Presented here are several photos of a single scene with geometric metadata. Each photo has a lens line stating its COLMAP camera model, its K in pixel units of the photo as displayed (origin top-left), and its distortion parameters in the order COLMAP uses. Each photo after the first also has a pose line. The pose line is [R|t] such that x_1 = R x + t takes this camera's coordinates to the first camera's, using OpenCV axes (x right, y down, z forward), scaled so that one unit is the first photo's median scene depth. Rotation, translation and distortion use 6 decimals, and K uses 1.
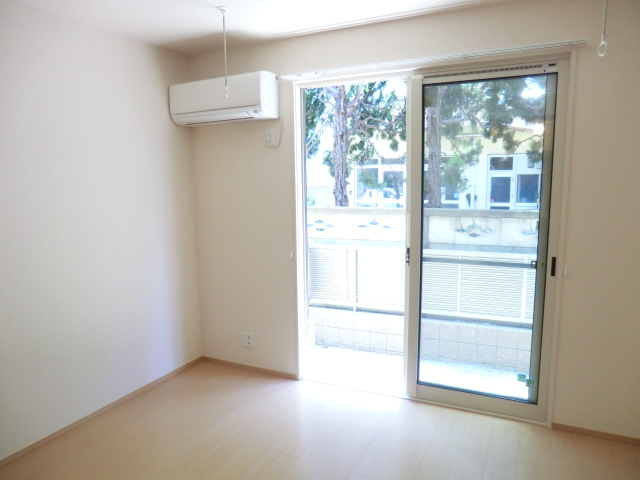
lens RADIAL K [[466.0, 0, 316.5], [0, 466.0, 244.9], [0, 0, 1]] dist [-0.118005, 0.133589]
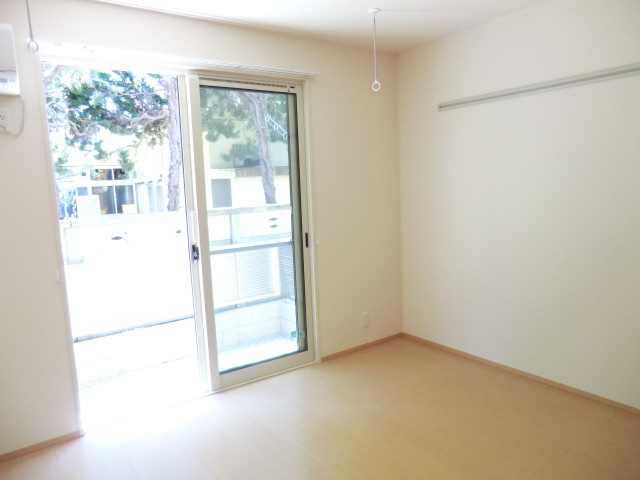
lens RADIAL K [[466.0, 0, 316.5], [0, 466.0, 244.9], [0, 0, 1]] dist [-0.118005, 0.133589]
pose [[0.474017, -0.123626, 0.871794, -0.592340], [0.157116, 0.986081, 0.054404, -0.007299], [-0.866385, 0.111184, 0.486842, 0.304292]]
